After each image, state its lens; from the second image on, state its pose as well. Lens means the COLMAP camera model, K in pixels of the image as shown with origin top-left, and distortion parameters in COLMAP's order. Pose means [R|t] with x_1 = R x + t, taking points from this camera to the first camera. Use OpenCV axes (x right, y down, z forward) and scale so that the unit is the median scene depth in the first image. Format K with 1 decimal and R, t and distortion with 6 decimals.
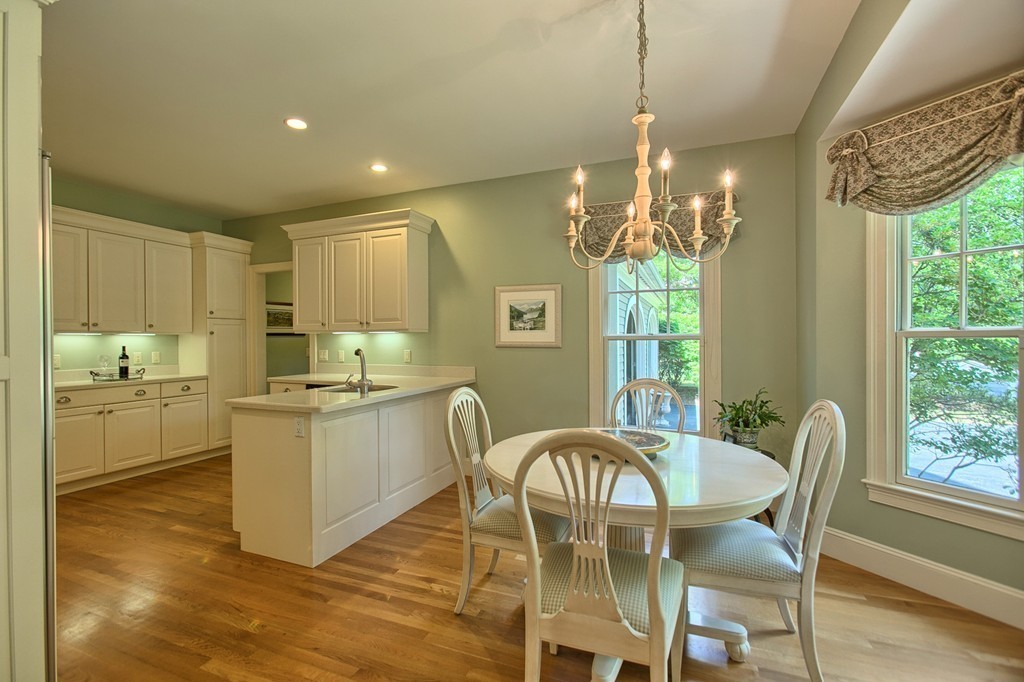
lens RADIAL K [[472.0, 0, 511.8], [0, 472.0, 342.2], [0, 0, 1]] dist [-0.005083, -0.000317]
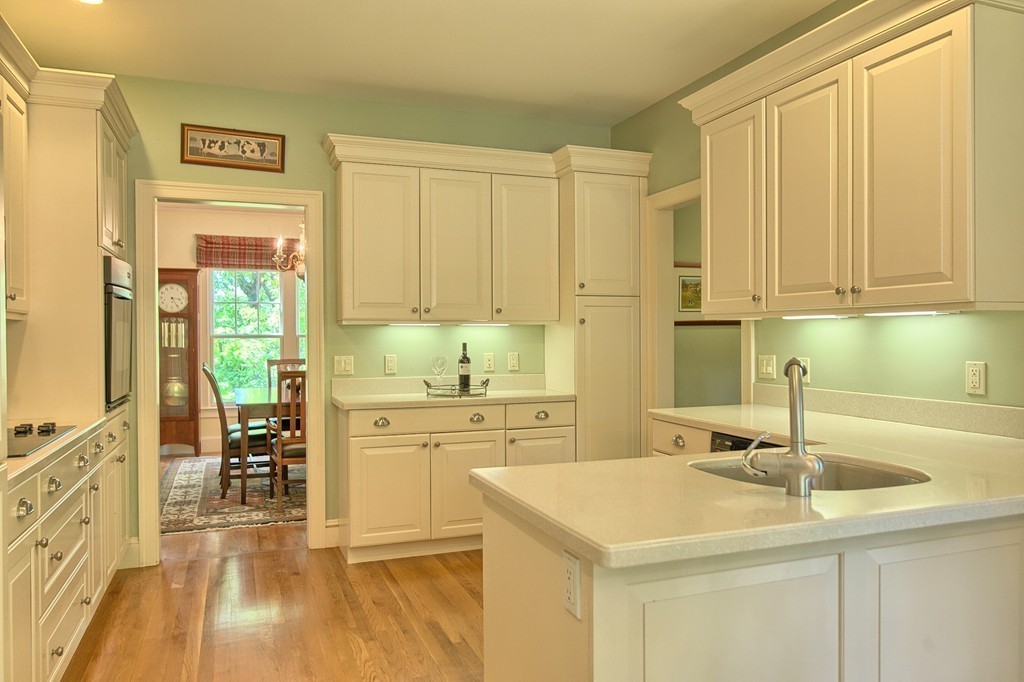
lens RADIAL K [[714.2, 0, 511.4], [0, 714.2, 341.5], [0, 0, 1]] dist [-0.000410, -0.000244]
pose [[0.676763, 0.008264, -0.736154, -0.060535], [-0.004204, 0.999964, 0.007361, -0.001375], [0.736189, -0.001887, 0.676774, 0.377837]]
